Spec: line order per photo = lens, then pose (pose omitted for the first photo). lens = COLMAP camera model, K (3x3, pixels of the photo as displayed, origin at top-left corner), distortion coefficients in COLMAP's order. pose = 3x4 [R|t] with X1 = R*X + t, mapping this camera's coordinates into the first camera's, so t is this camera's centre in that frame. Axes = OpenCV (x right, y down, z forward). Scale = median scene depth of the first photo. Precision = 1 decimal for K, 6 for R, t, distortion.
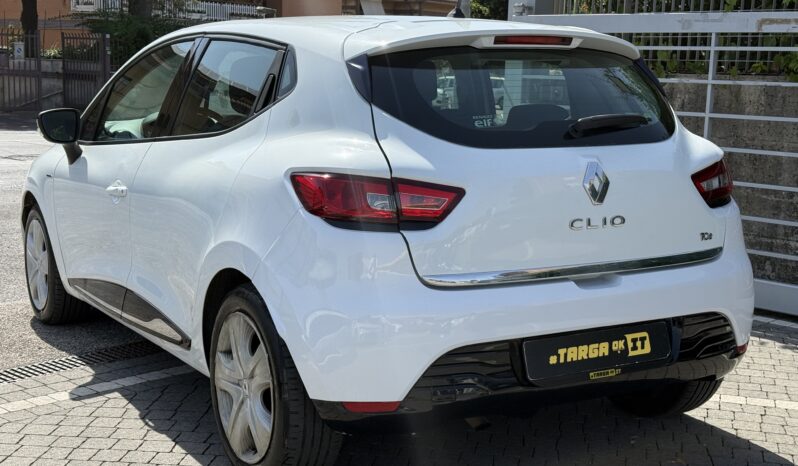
lens RADIAL K [[1091.3, 0, 399.0], [0, 1091.3, 233.0], [0, 0, 1]] dist [0.092262, -0.038594]
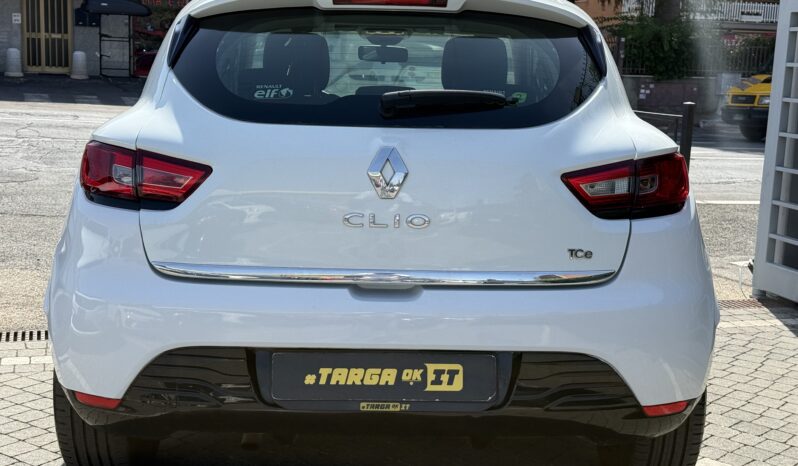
lens RADIAL K [[1091.3, 0, 399.0], [0, 1091.3, 233.0], [0, 0, 1]] dist [0.092262, -0.038594]
pose [[0.881006, 0.083797, -0.465625, 0.564708], [-0.086175, 0.996148, 0.016222, -0.014244], [0.465191, 0.025834, 0.884833, 0.284114]]
